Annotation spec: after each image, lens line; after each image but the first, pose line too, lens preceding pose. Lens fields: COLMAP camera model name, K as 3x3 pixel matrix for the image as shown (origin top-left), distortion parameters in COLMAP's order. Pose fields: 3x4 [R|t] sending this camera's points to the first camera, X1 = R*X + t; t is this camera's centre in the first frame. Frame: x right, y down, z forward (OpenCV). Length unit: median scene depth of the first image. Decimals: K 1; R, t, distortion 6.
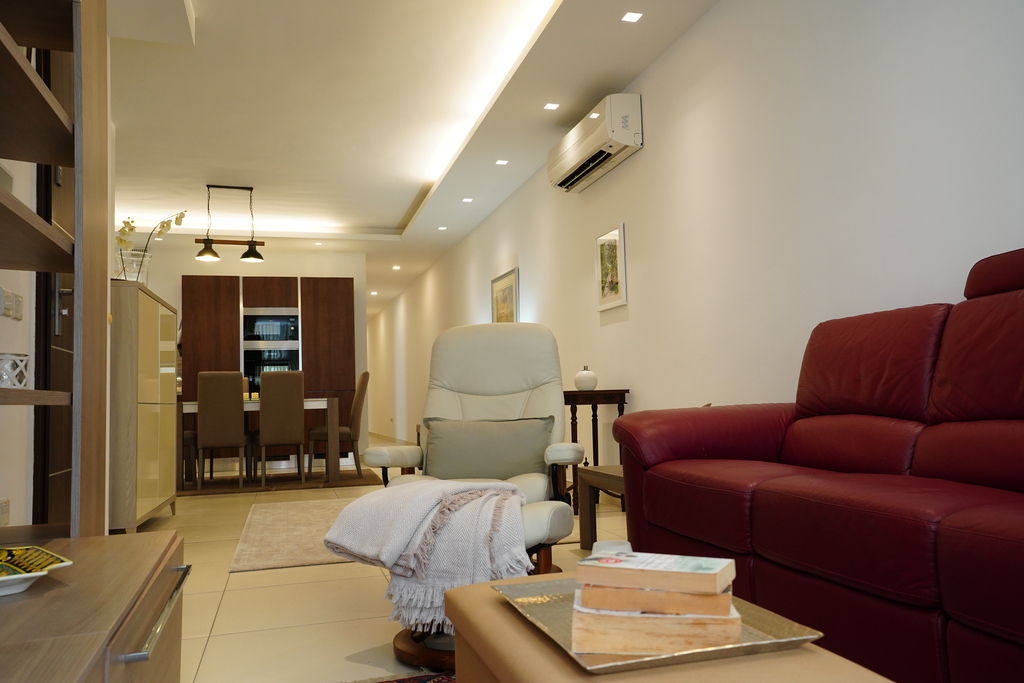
lens RADIAL K [[817.4, 0, 511.4], [0, 817.4, 341.7], [0, 0, 1]] dist [-0.007576, -0.000983]
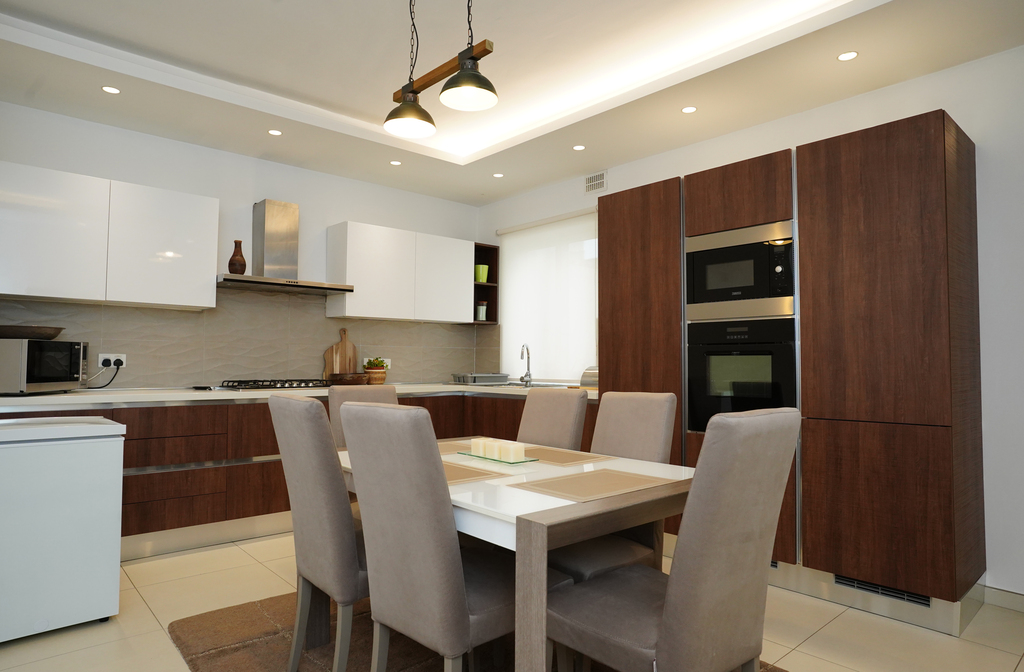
lens RADIAL K [[614.2, 0, 511.5], [0, 614.2, 337.5], [0, 0, 1]] dist [-0.041122, 0.032277]
pose [[0.443588, -0.004926, -0.896217, -0.040330], [0.046932, 0.998741, 0.017740, 0.007432], [0.895001, -0.049930, 0.443261, 0.727214]]
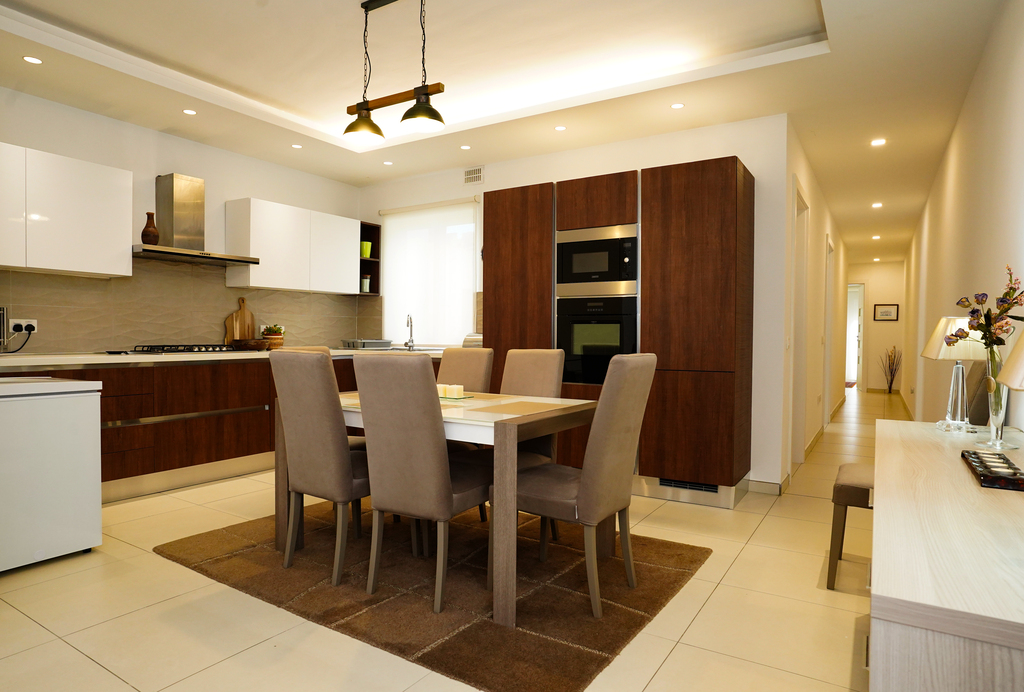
lens RADIAL K [[615.9, 0, 505.0], [0, 615.9, 344.1], [0, 0, 1]] dist [-0.030795, 0.008576]
pose [[0.667013, 0.045241, -0.743671, 0.004917], [0.027235, 0.996007, 0.085020, 0.003764], [0.744548, -0.076963, 0.663117, 0.637829]]
